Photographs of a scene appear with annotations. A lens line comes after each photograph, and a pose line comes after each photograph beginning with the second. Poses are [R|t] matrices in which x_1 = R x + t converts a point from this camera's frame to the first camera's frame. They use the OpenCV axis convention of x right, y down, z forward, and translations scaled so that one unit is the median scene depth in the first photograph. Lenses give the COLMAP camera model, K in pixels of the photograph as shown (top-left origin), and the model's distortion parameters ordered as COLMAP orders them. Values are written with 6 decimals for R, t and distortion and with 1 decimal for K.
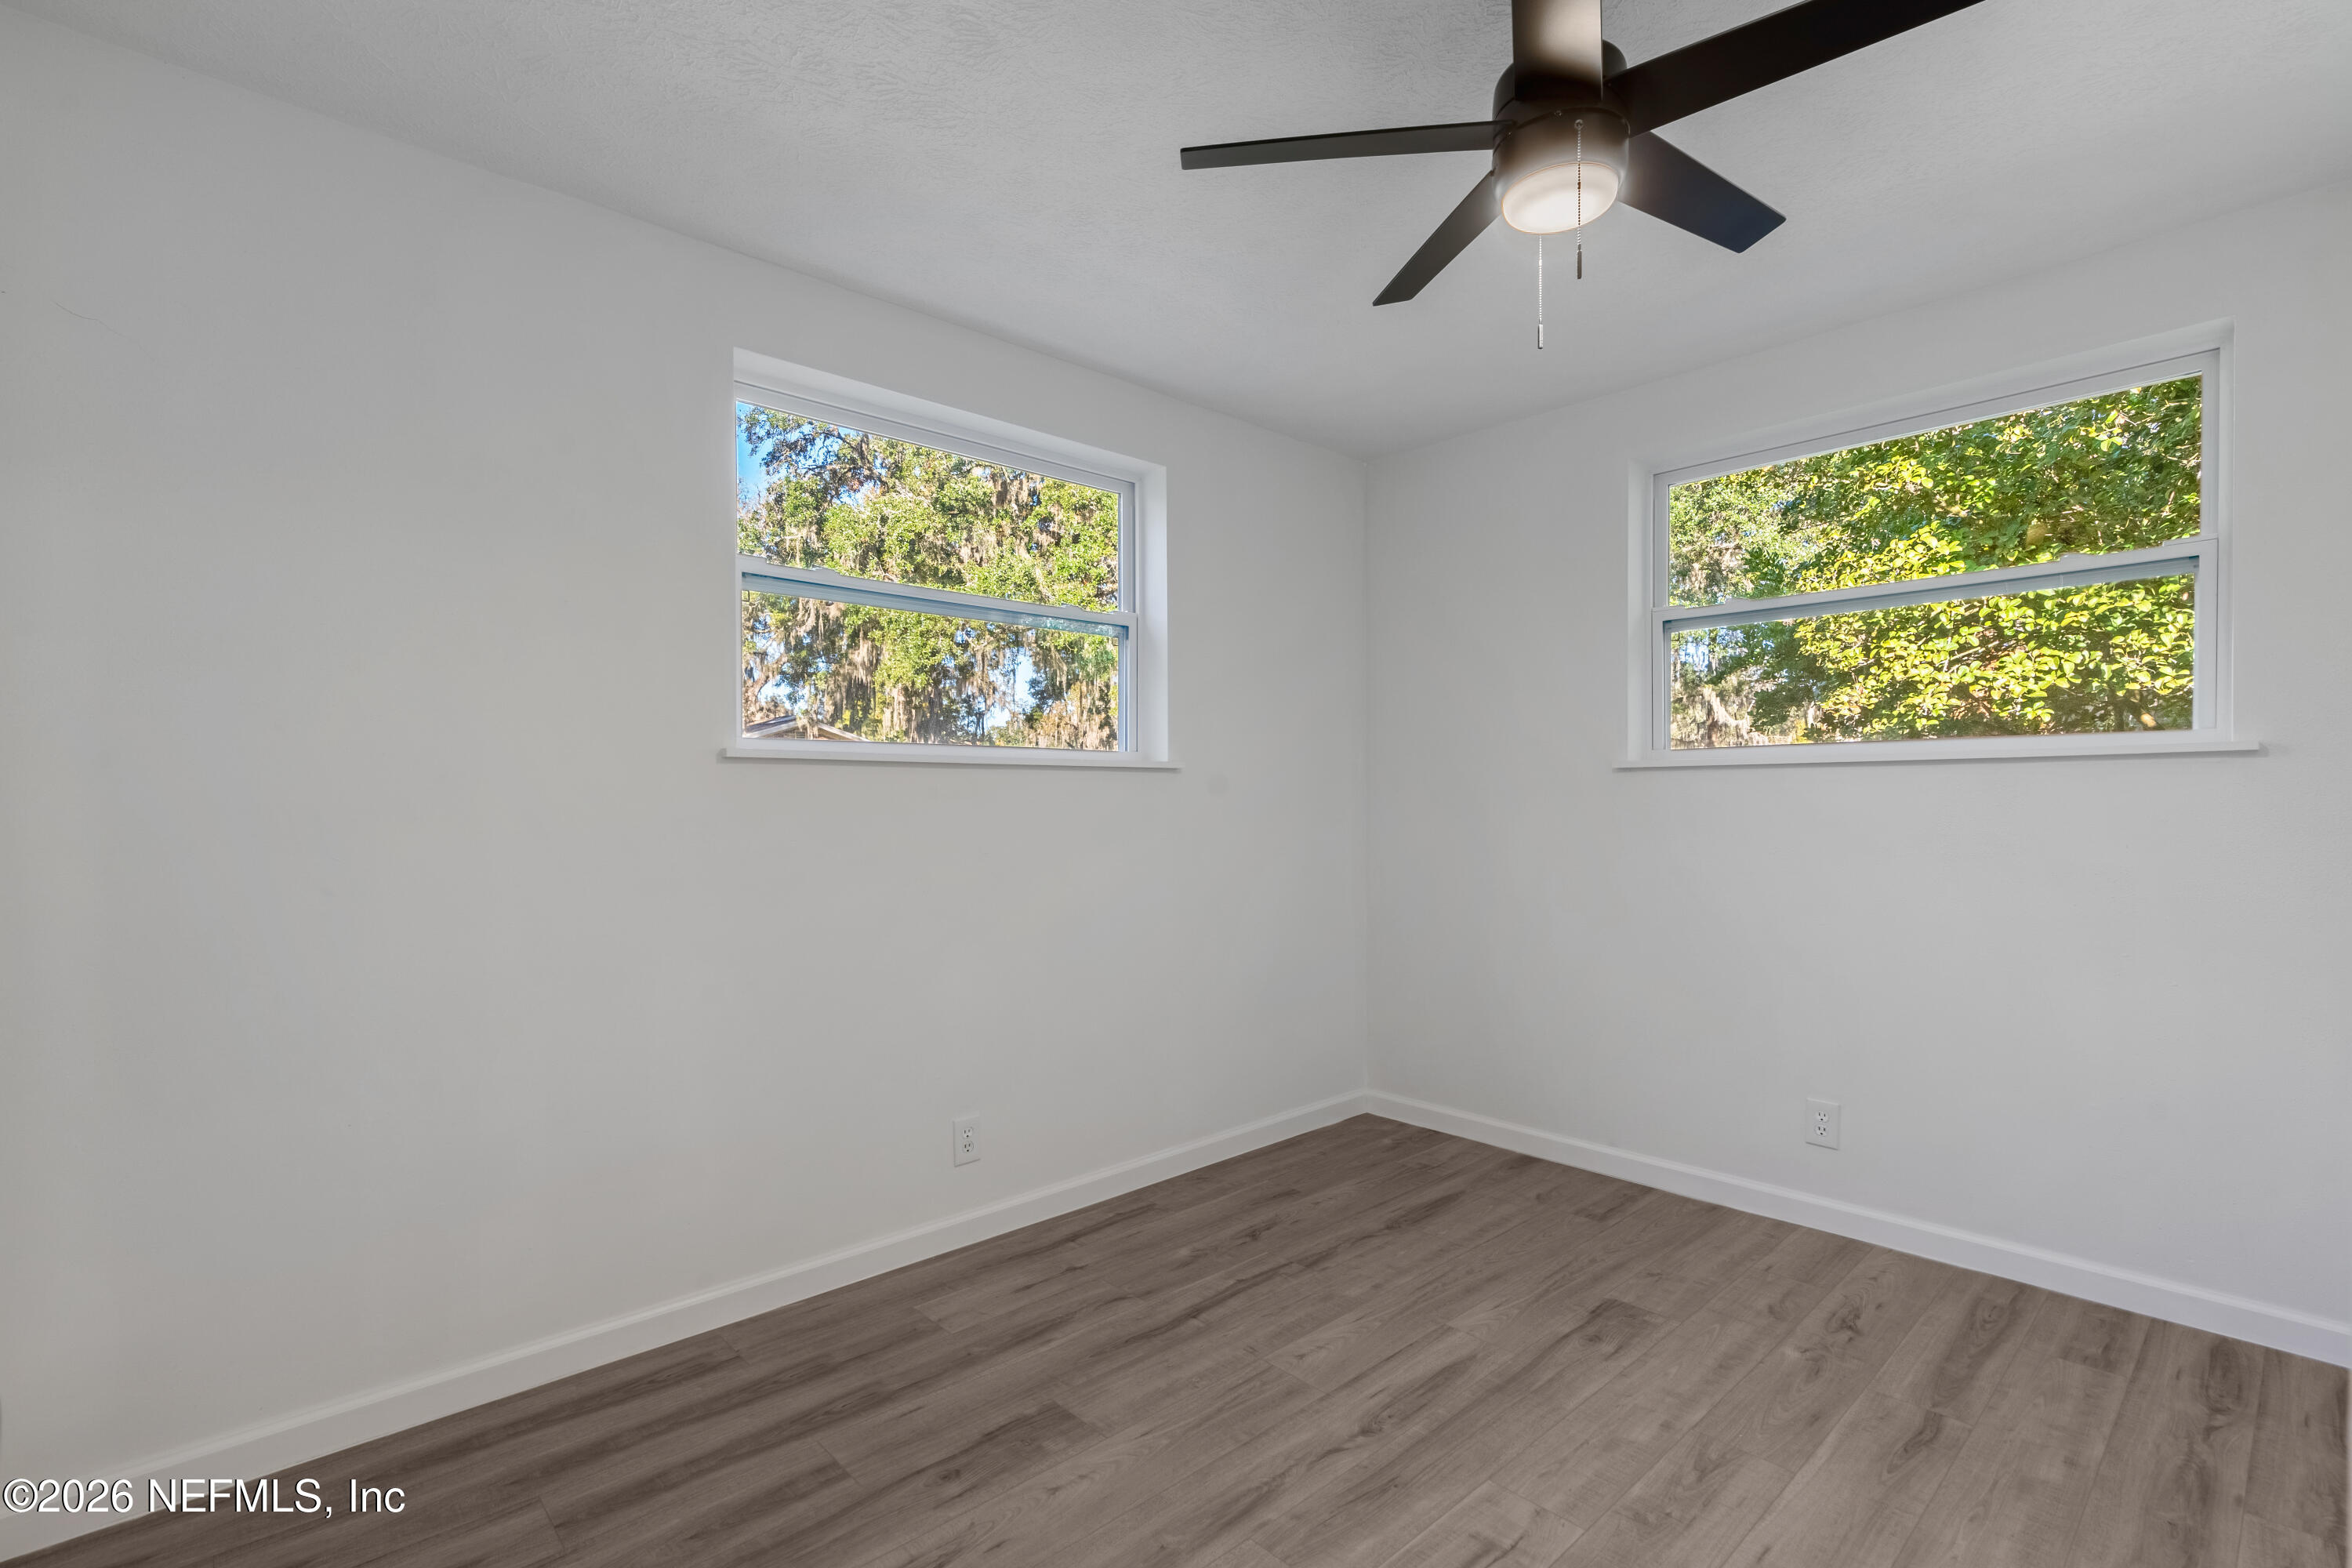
lens RADIAL K [[1065.7, 0, 1174.6], [0, 1065.7, 802.8], [0, 0, 1]] dist [-0.004615, 0.000873]
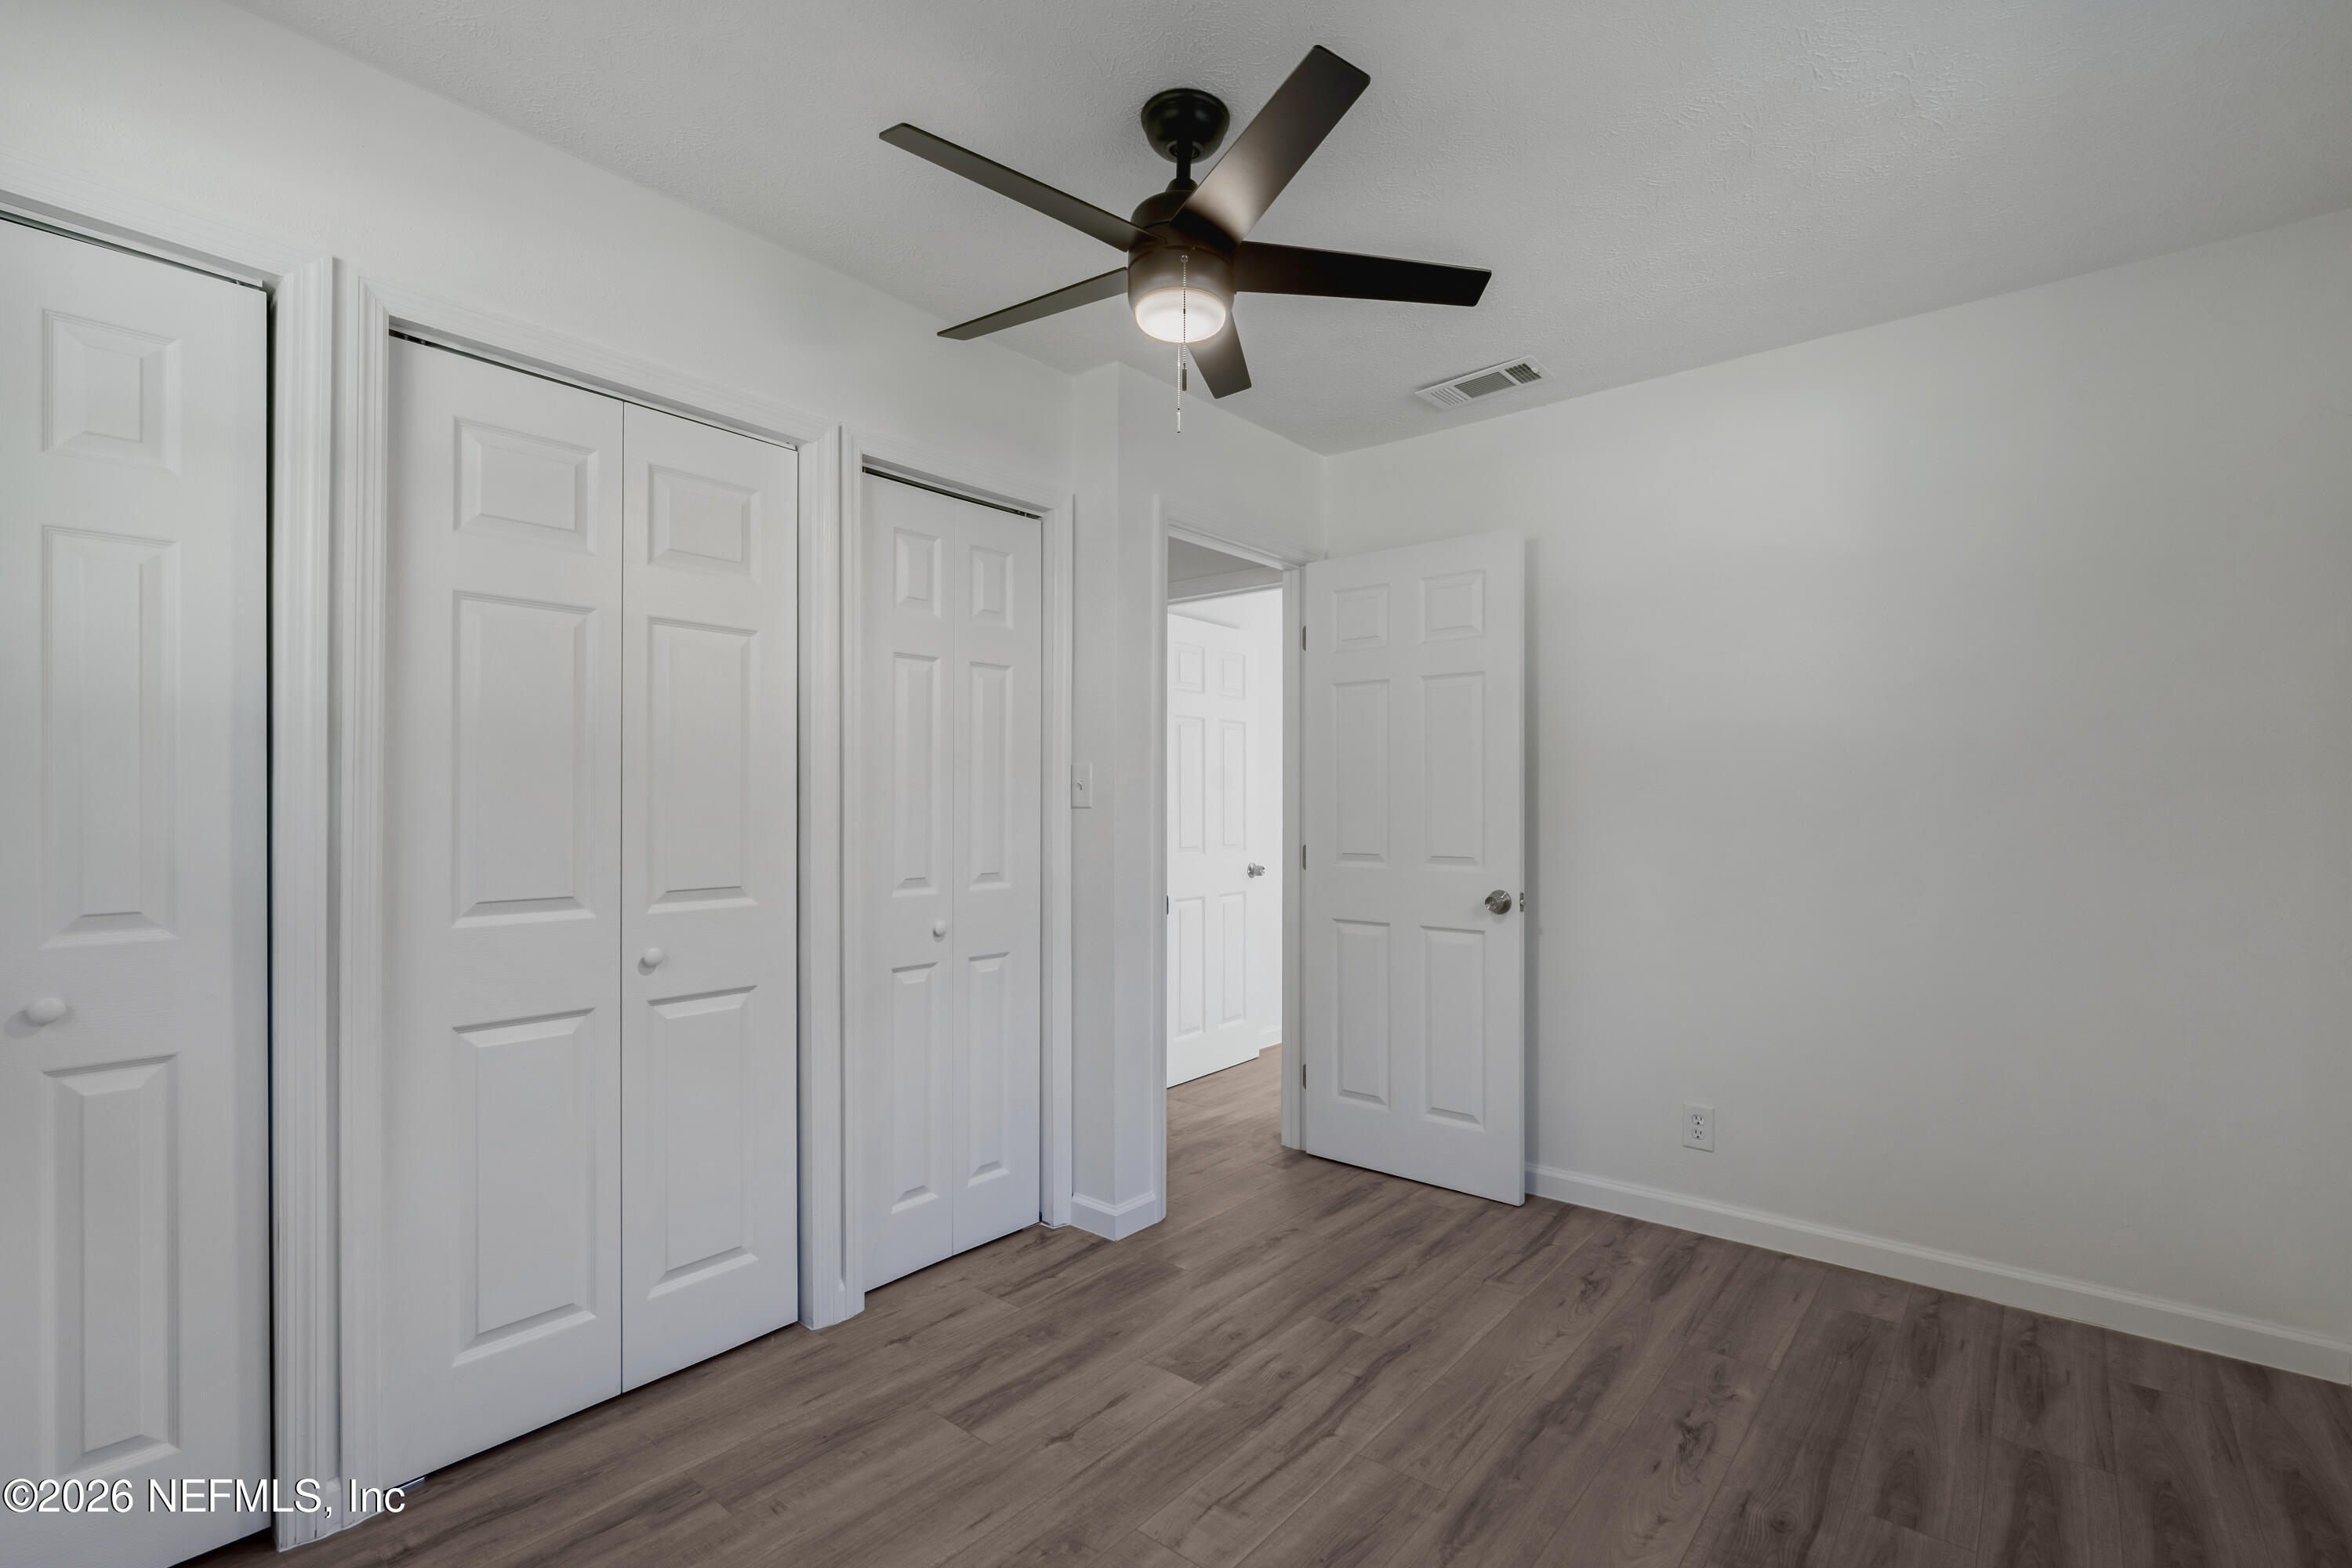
lens RADIAL K [[1065.7, 0, 1174.6], [0, 1065.7, 802.8], [0, 0, 1]] dist [-0.004615, 0.000873]
pose [[-0.988946, 0.003052, -0.148247, 0.482585], [0.003150, 0.999995, -0.000432, -0.011656], [0.148245, -0.000895, -0.988950, 1.946763]]
